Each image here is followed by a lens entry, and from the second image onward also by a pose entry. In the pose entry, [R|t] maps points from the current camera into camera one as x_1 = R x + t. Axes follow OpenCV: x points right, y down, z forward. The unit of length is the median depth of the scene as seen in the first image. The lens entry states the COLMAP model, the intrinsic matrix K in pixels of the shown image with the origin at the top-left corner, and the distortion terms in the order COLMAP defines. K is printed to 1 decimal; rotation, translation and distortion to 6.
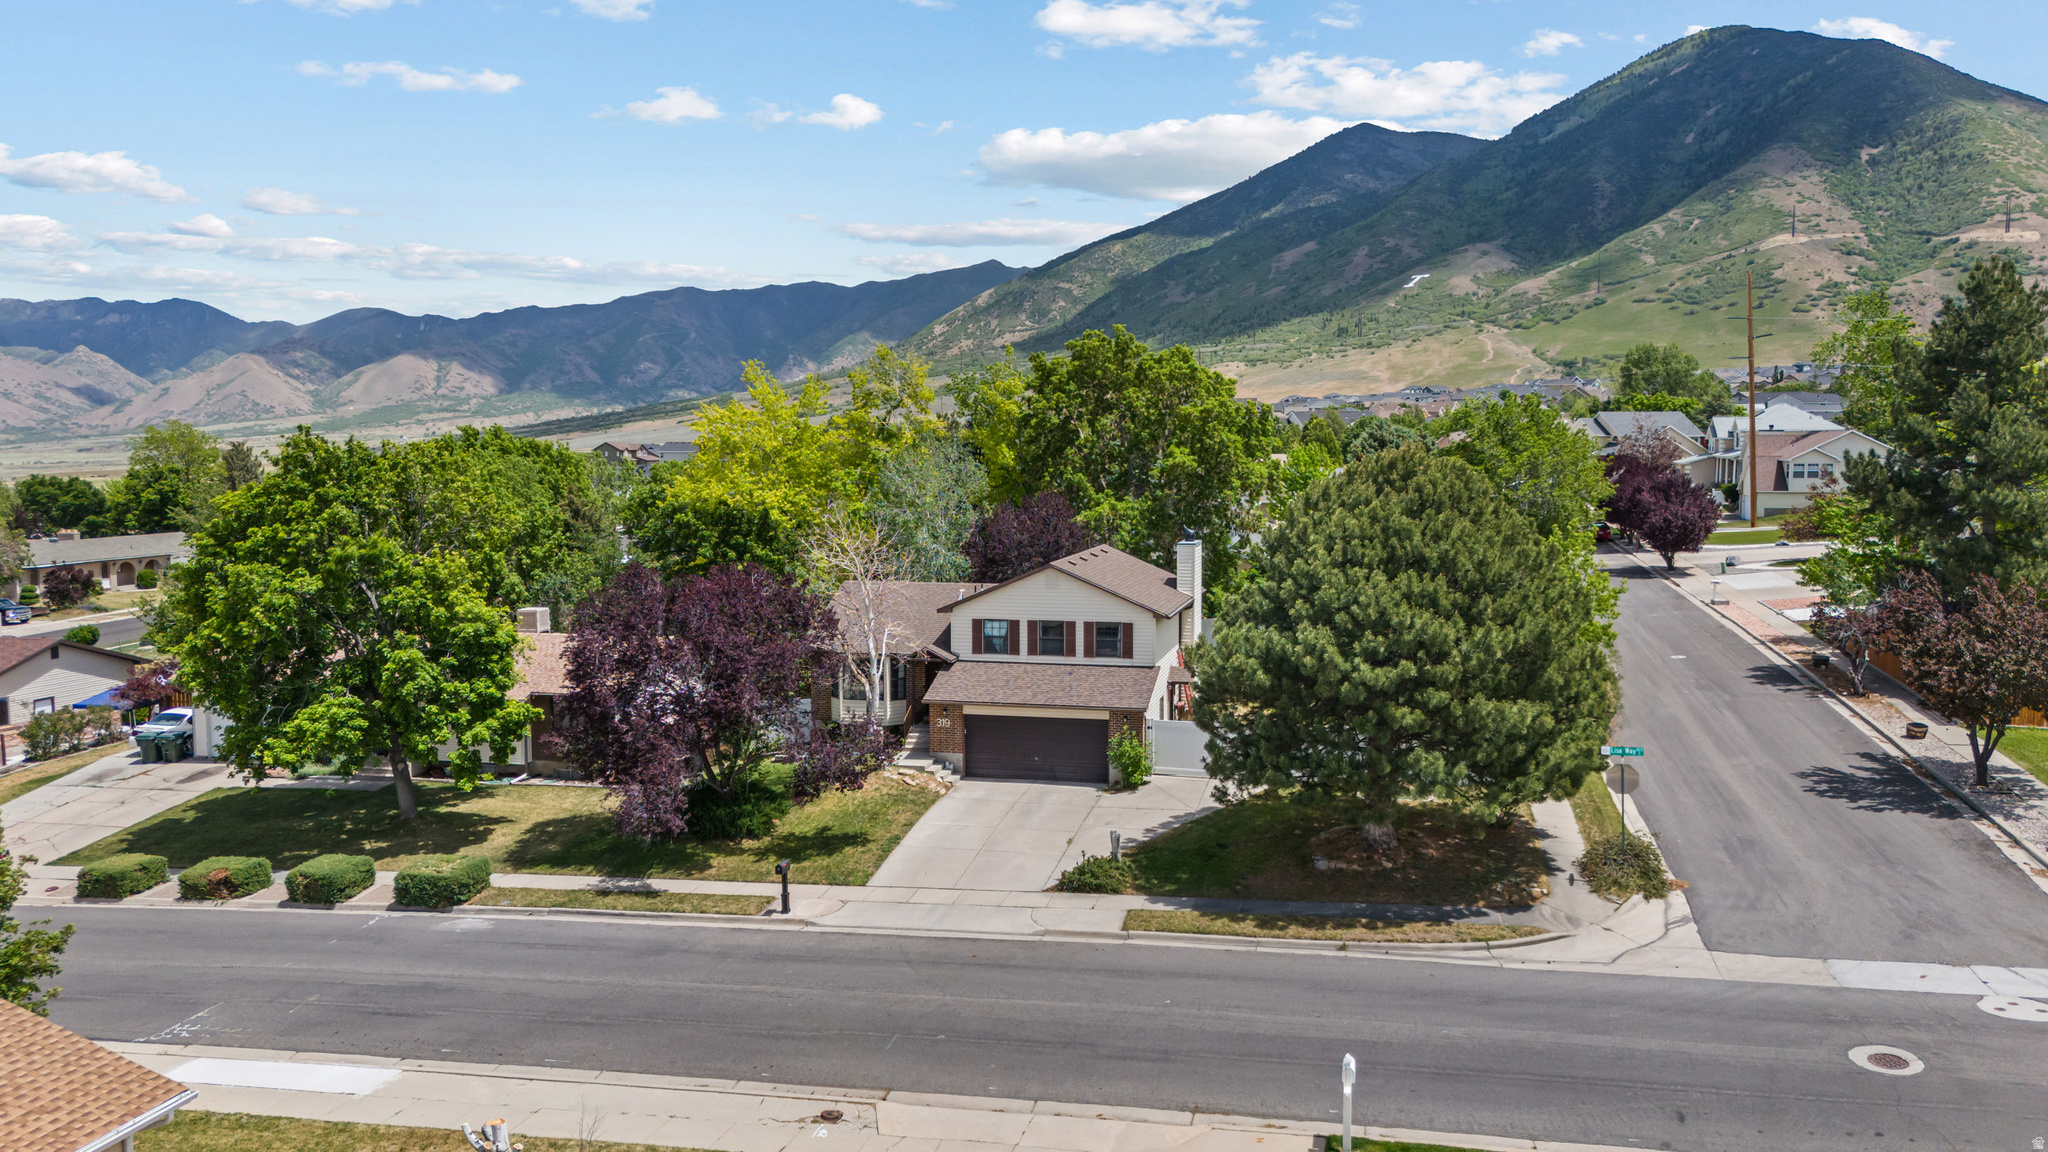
lens RADIAL K [[1520.1, 0, 1024.0], [0, 1520.1, 576.0], [0, 0, 1]] dist [0.064525, -0.053402]
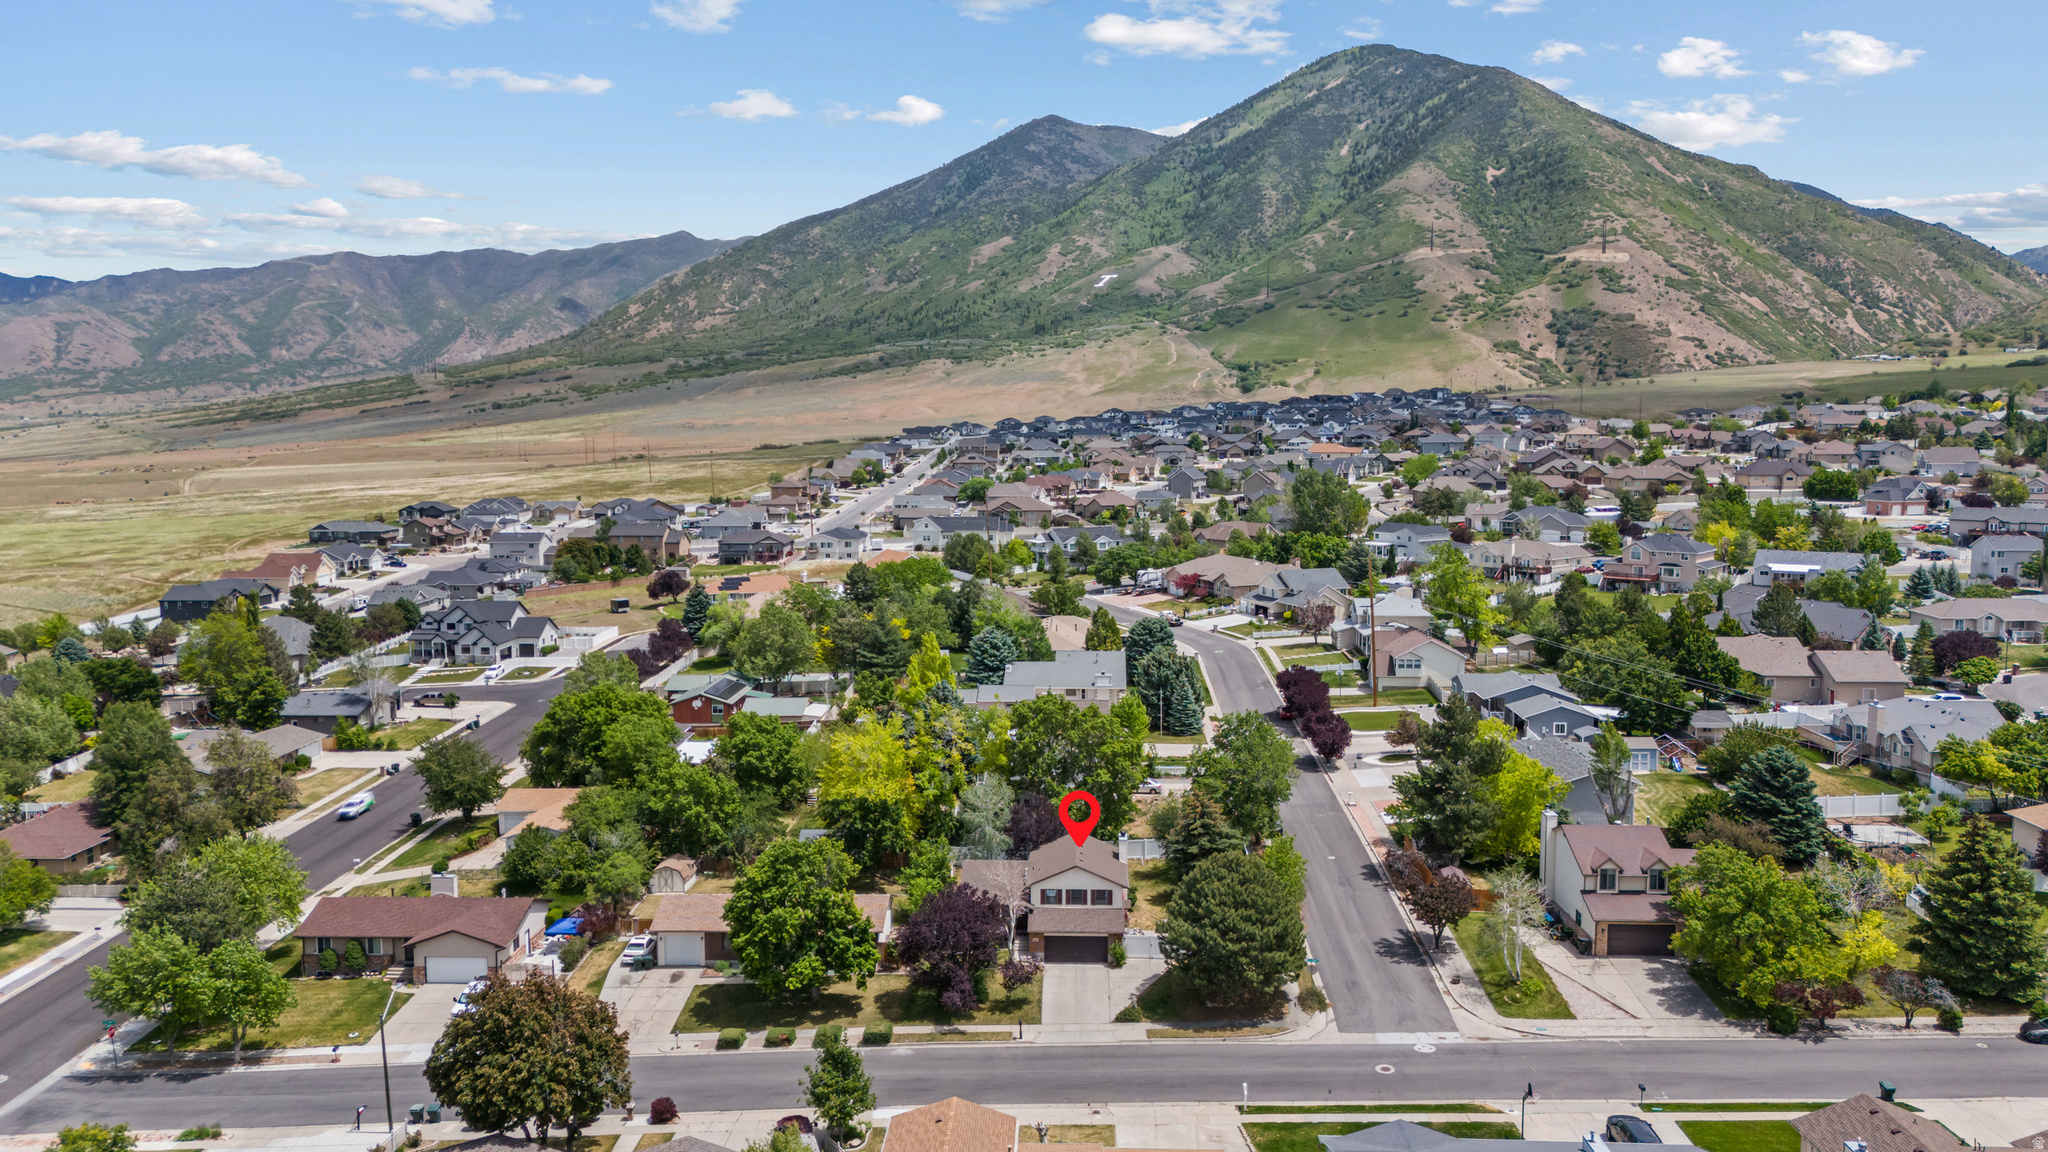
lens RADIAL K [[1505.3, 0, 1024.0], [0, 1505.3, 576.0], [0, 0, 1]] dist [0.078367, -0.076256]
pose [[0.980600, -0.019801, 0.195017, -0.497045], [0.016621, 0.999701, 0.017927, -0.487948], [-0.195314, -0.014338, 0.980636, -1.224421]]
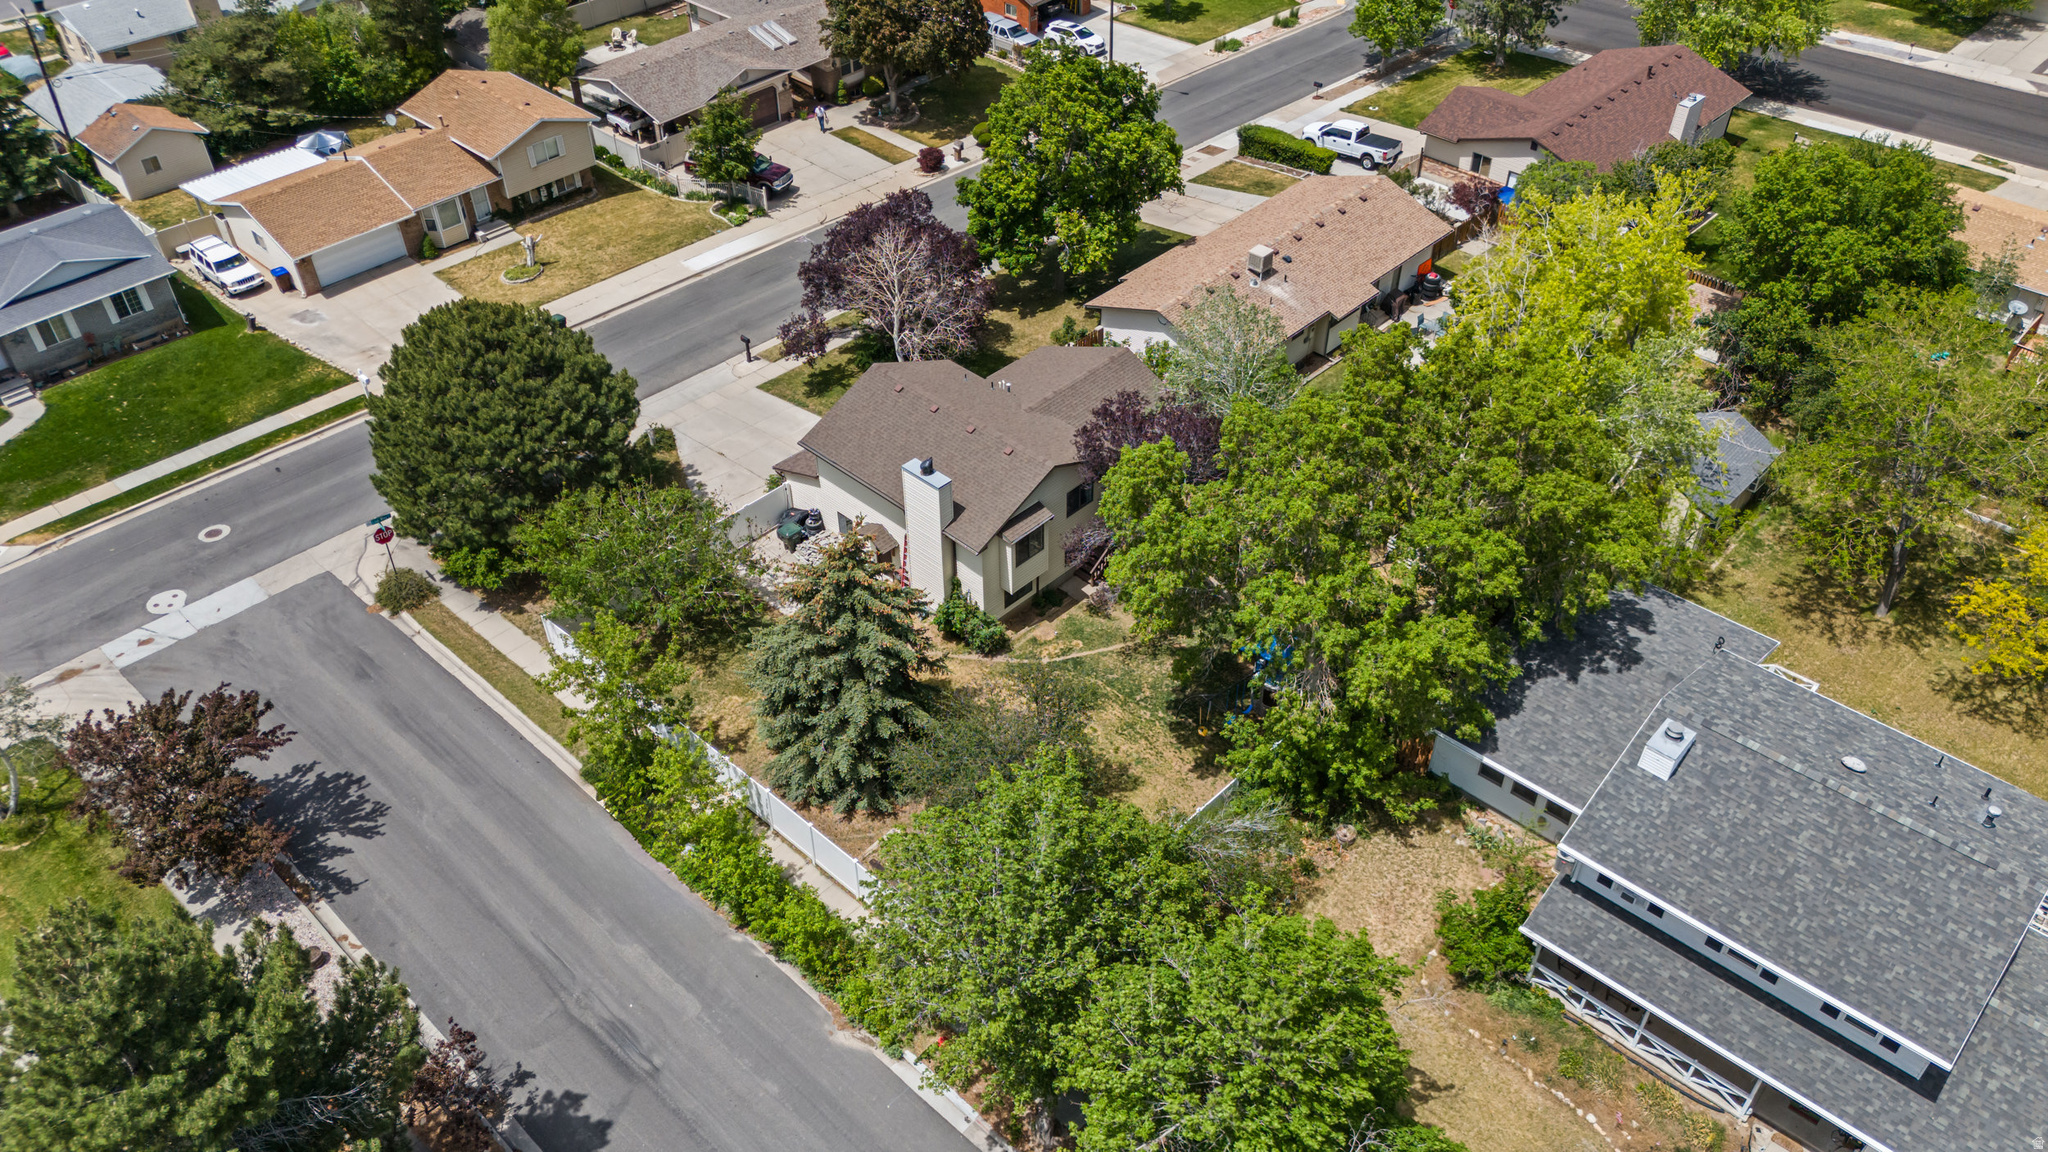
lens RADIAL K [[1518.4, 0, 1024.0], [0, 1518.4, 576.0], [0, 0, 1]] dist [0.079627, -0.083698]
pose [[-0.494175, 0.573257, -0.653581, 0.860342], [-0.070056, 0.723089, 0.687193, -0.704850], [0.866535, 0.385381, -0.317172, 1.617630]]
